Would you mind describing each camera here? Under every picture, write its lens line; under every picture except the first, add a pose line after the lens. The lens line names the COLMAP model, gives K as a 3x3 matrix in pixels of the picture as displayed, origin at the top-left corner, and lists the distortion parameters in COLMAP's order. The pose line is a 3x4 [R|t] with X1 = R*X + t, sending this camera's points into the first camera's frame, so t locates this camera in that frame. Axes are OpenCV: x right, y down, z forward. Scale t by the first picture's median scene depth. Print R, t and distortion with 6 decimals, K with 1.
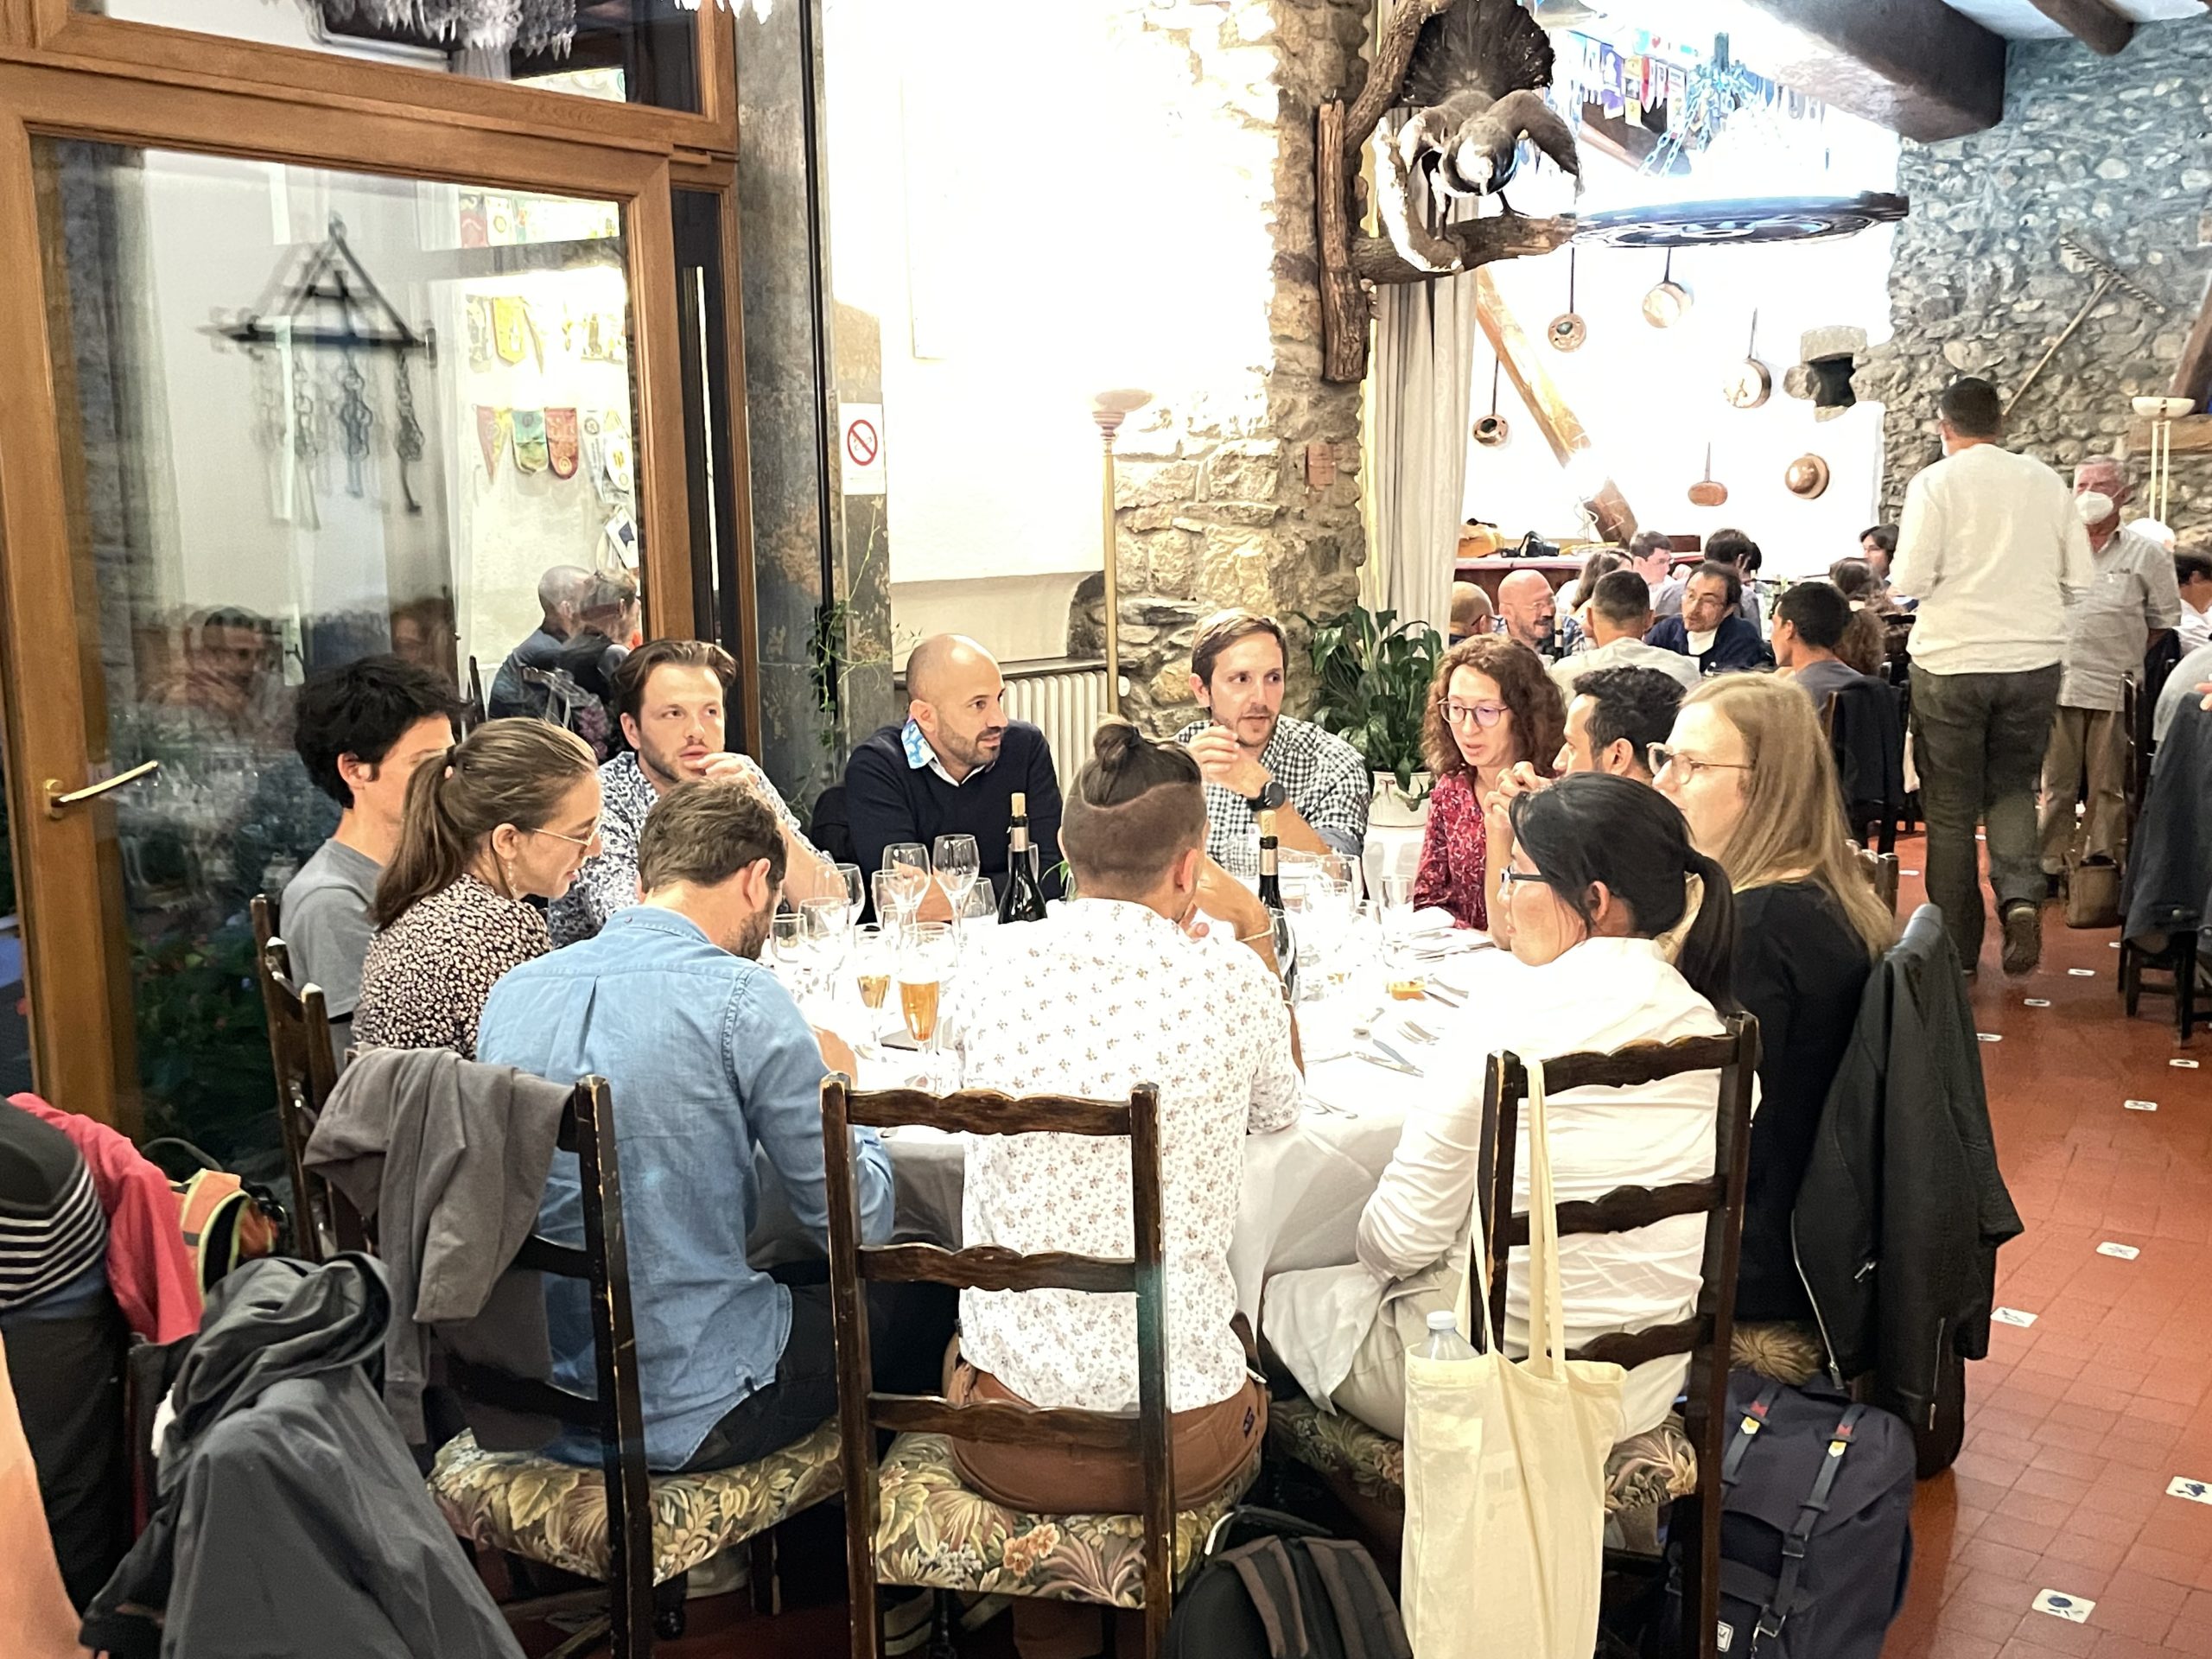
lens RADIAL K [[2196.8, 0, 1112.3], [0, 2196.8, 818.2], [0, 0, 1]] dist [0.032433, 0.000000]
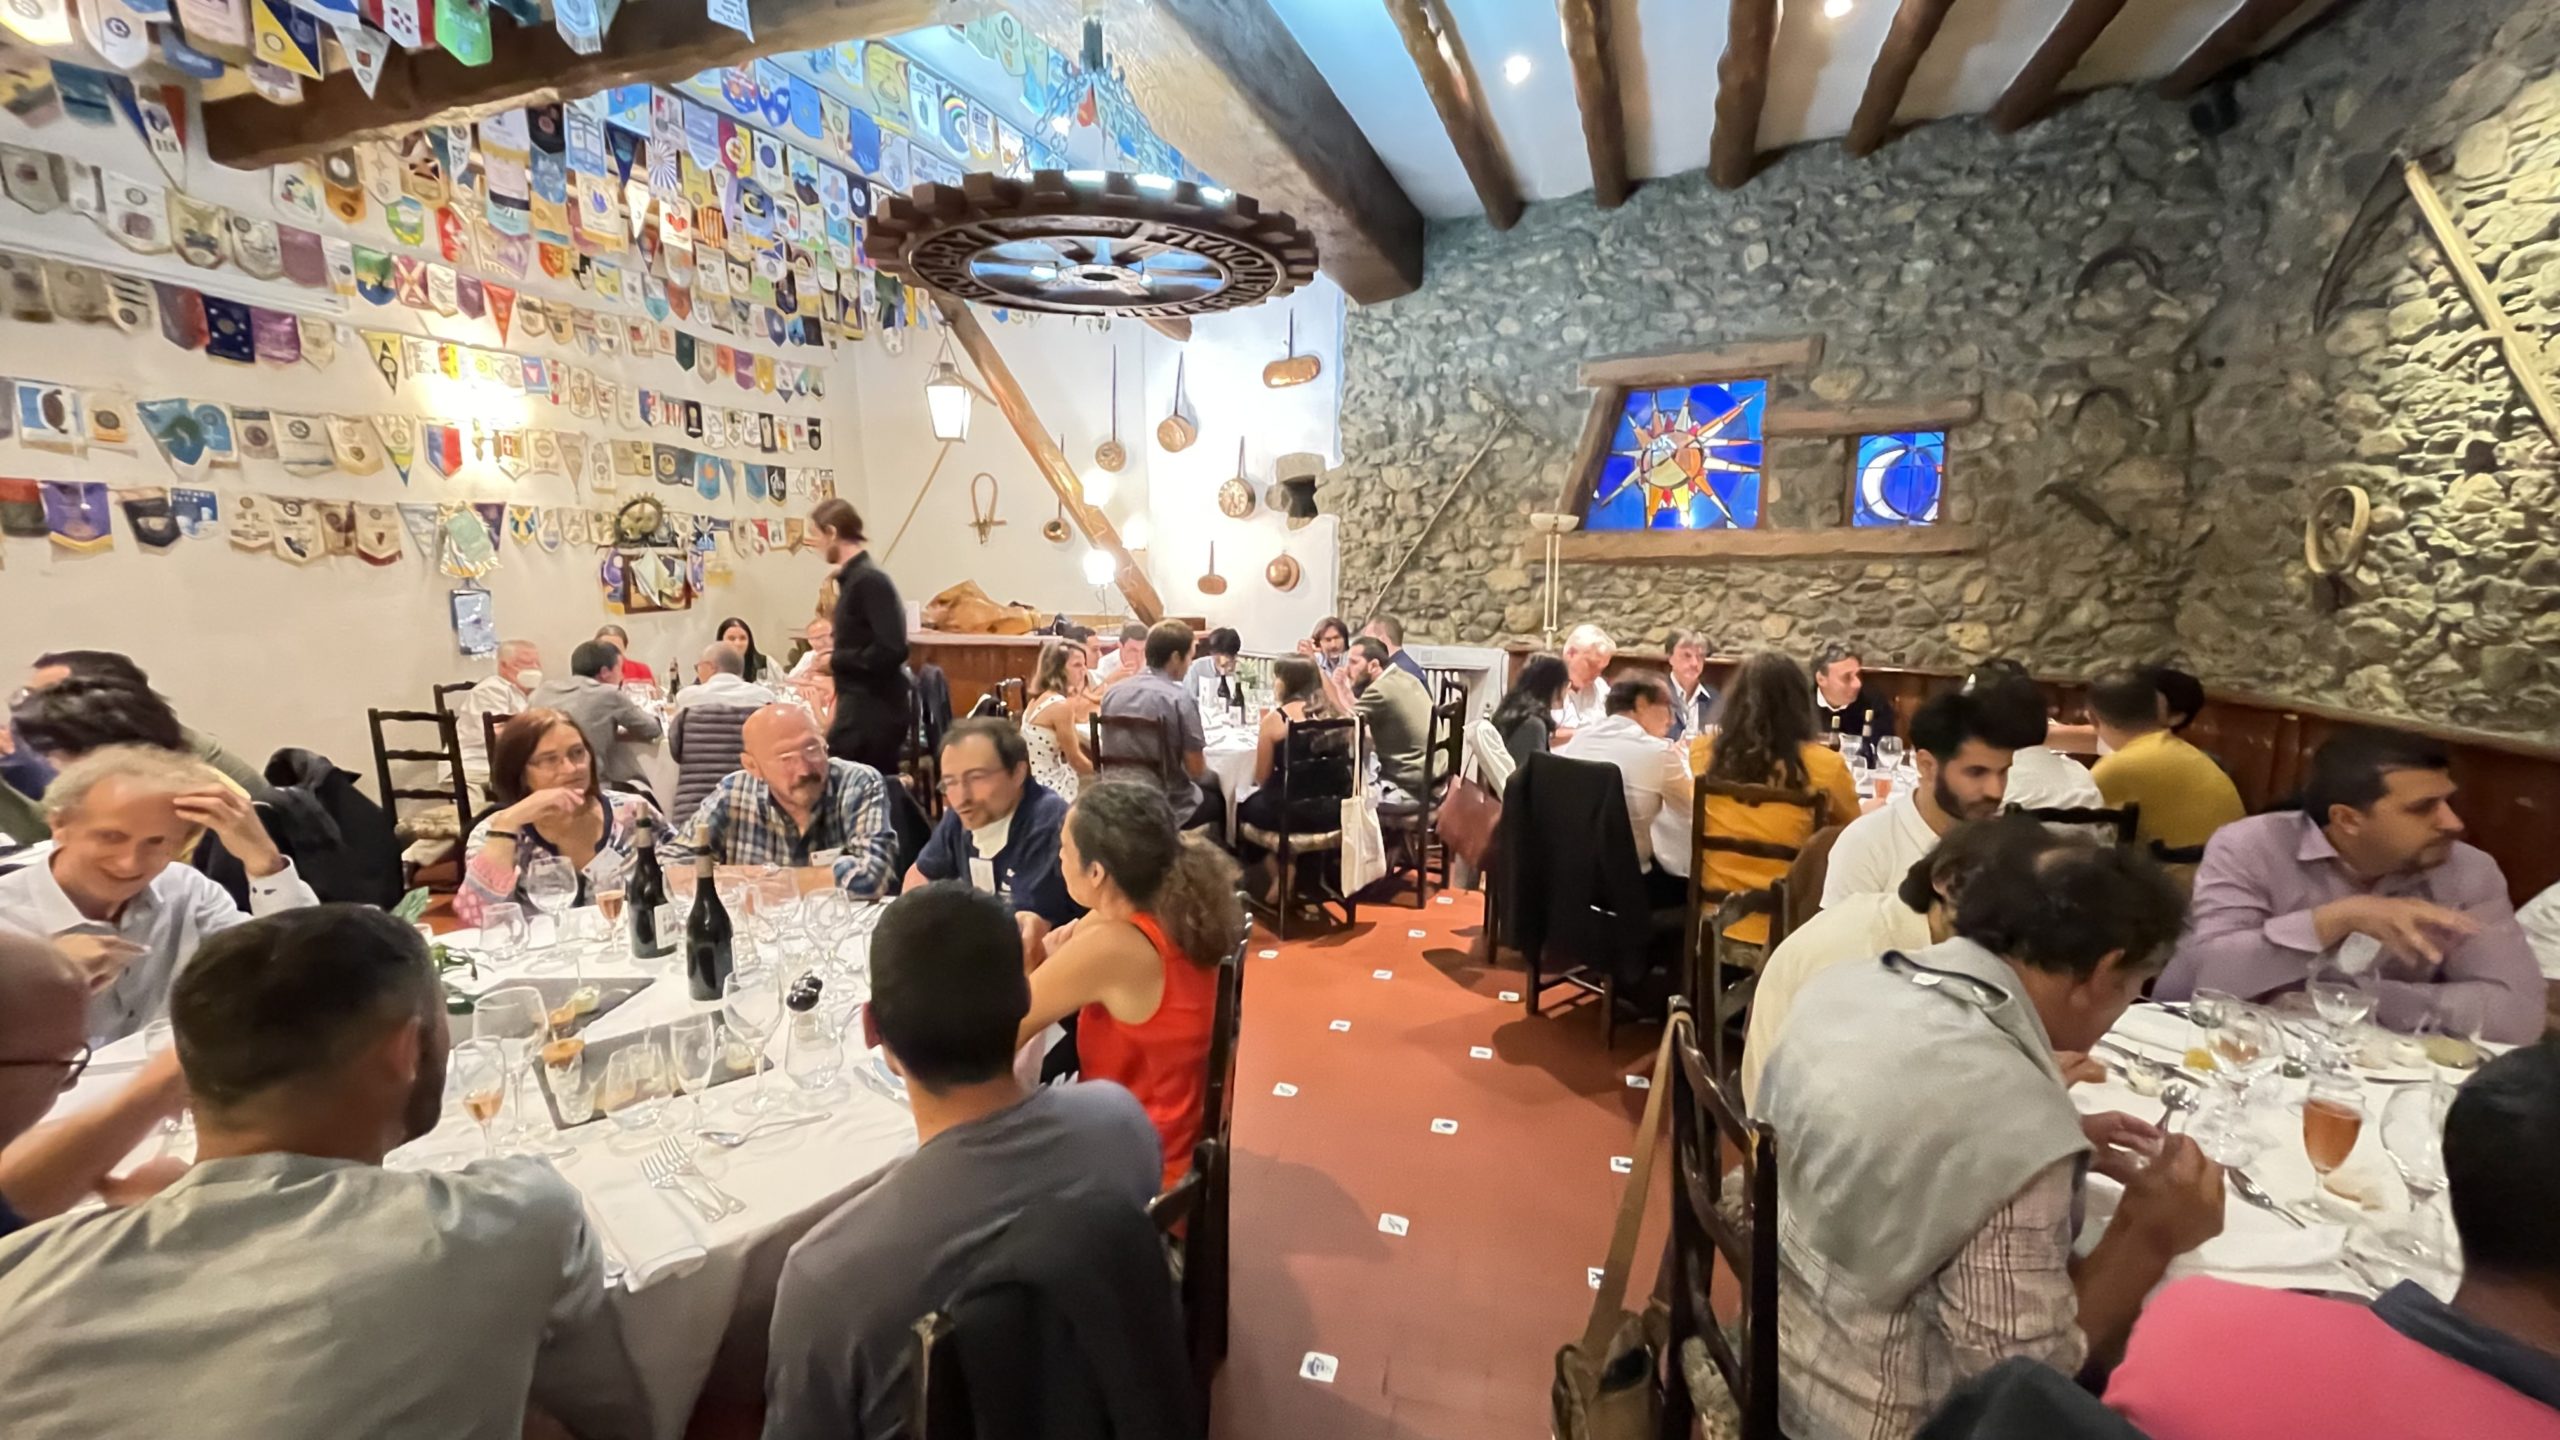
lens RADIAL K [[1028.1, 0, 1282.4], [0, 1028.1, 720.6], [0, 0, 1]] dist [-0.004776, -0.000140]
pose [[0.970542, -0.013477, 0.240554, 0.386956], [0.014148, 0.999899, -0.001062, -0.157654], [-0.240515, 0.004434, 0.970635, 0.970519]]
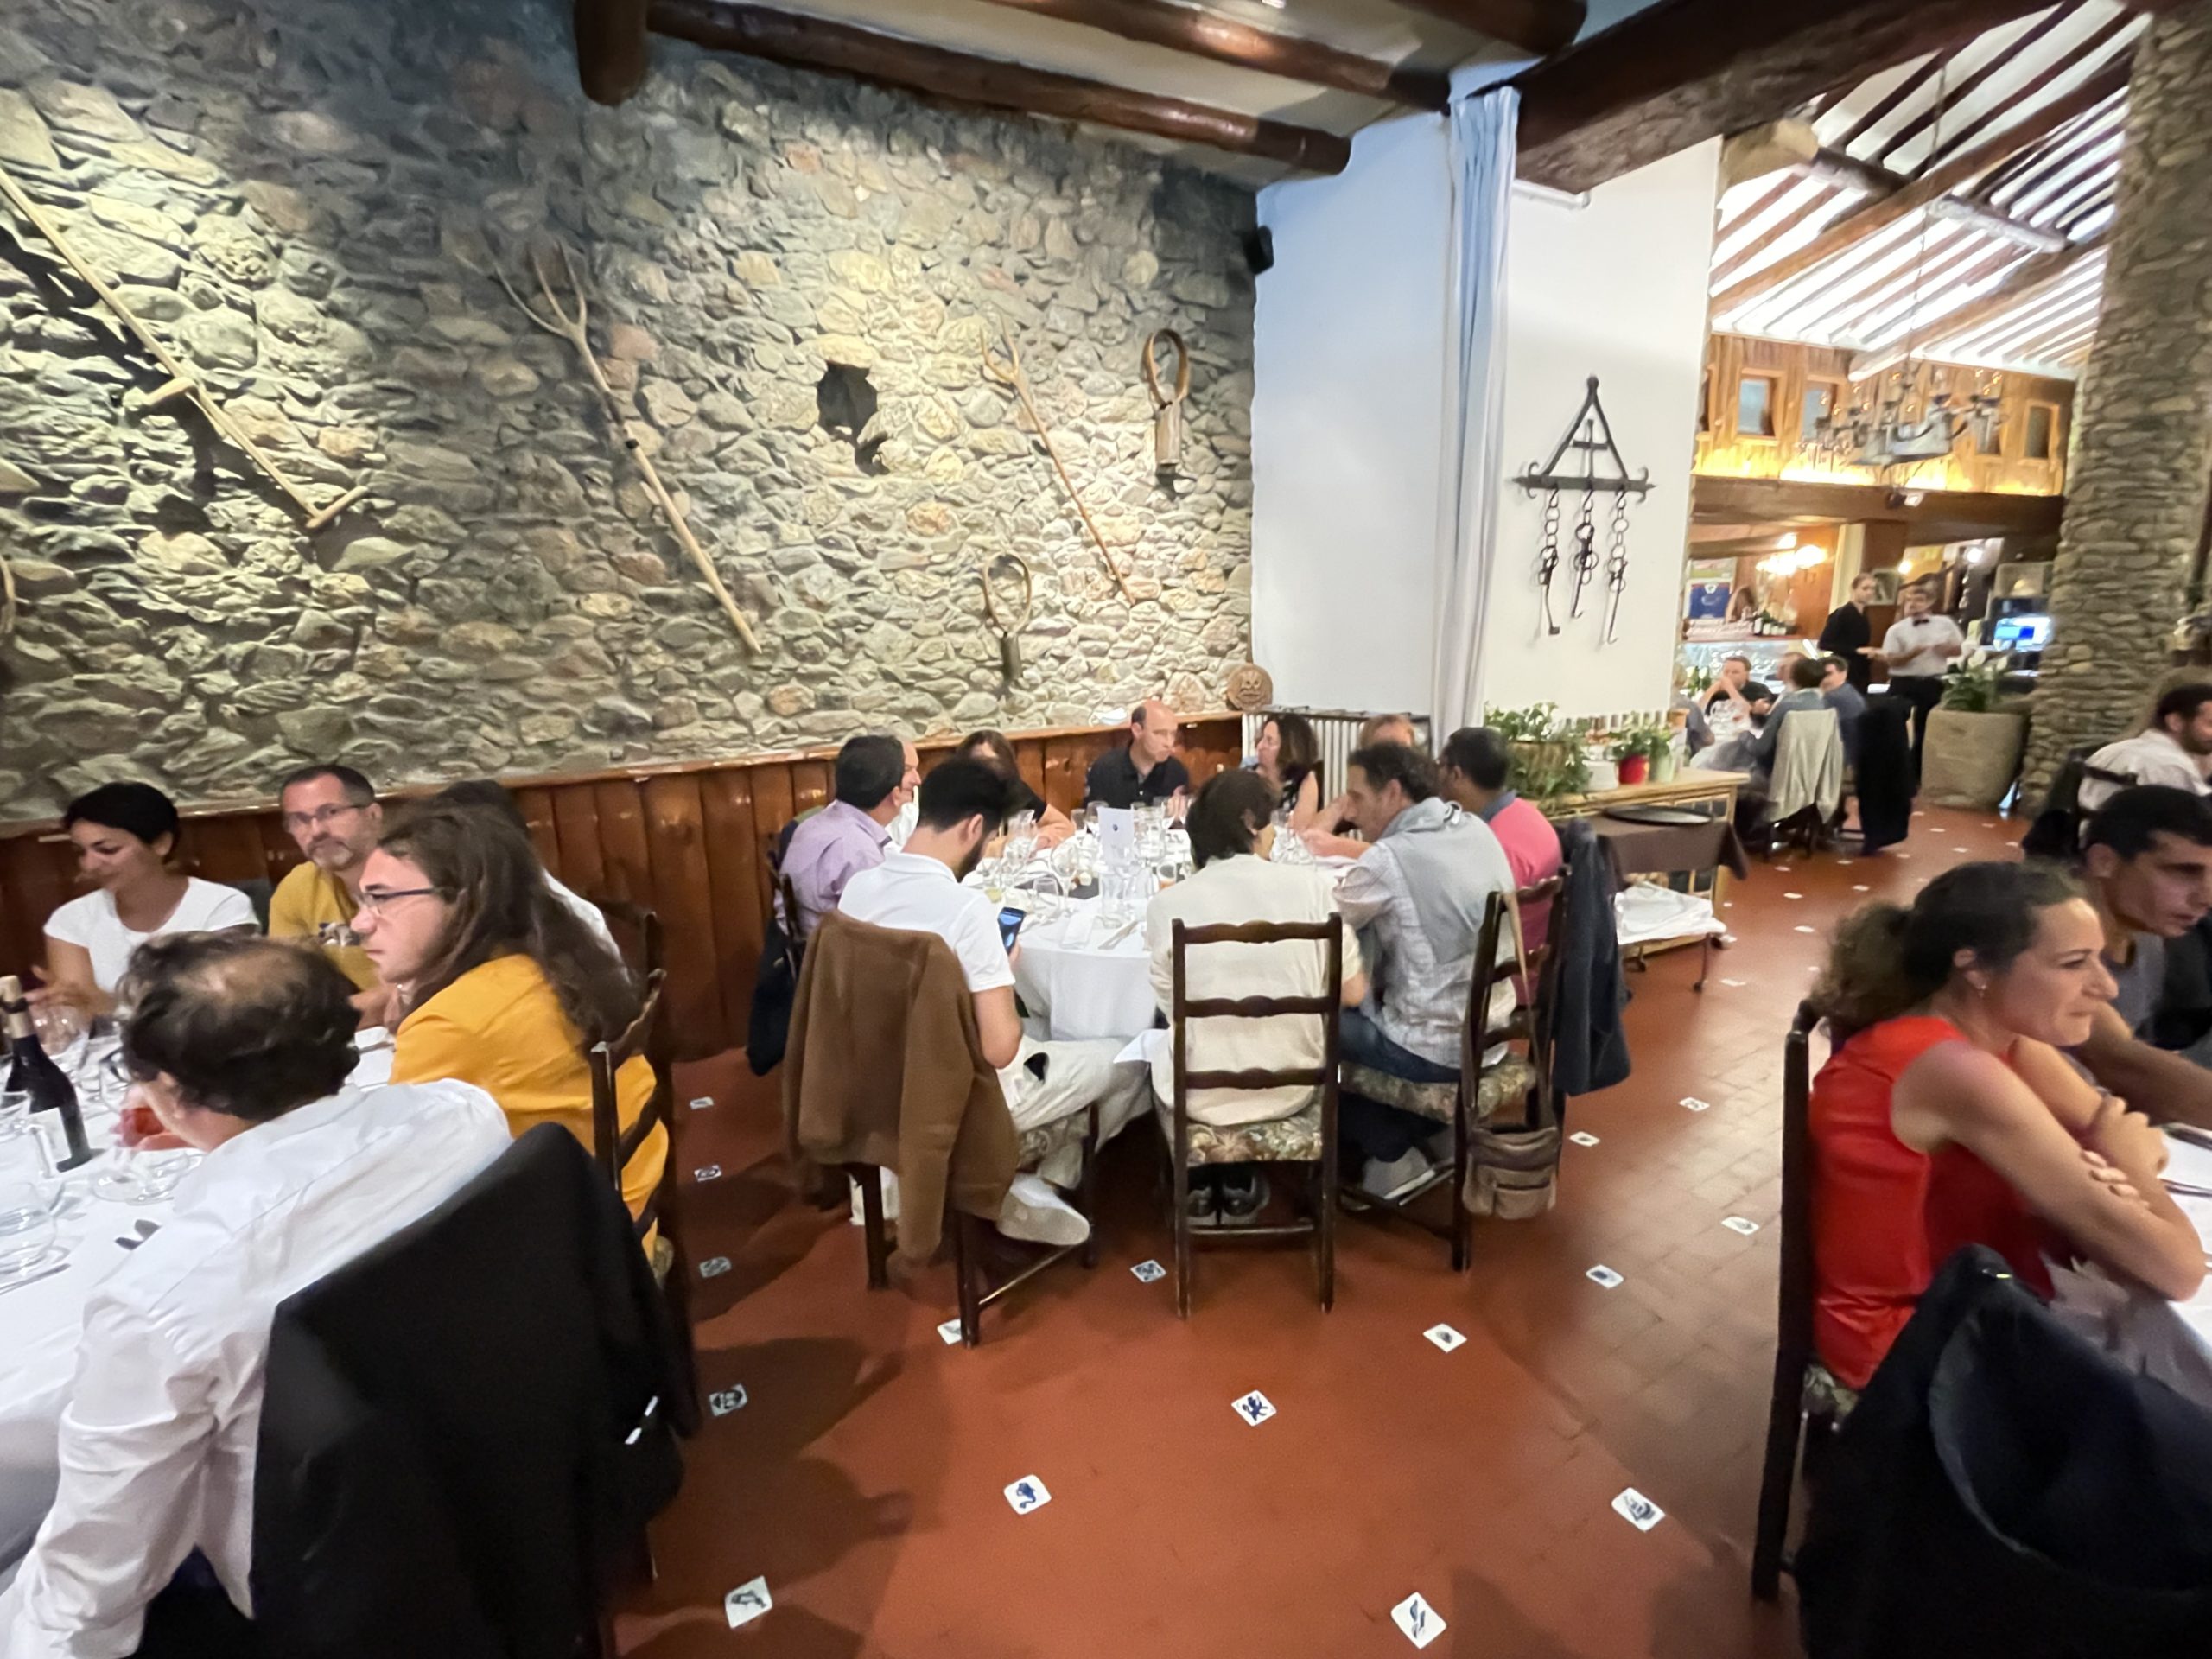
lens RADIAL K [[1002.7, 0, 1109.9], [0, 1002.7, 831.6], [0, 0, 1]] dist [-0.003065, -0.000748]
pose [[-0.874369, -0.061674, 0.481326, 0.496004], [0.110382, 0.940610, 0.321042, -0.255218], [-0.472540, 0.333839, -0.815633, 1.616752]]
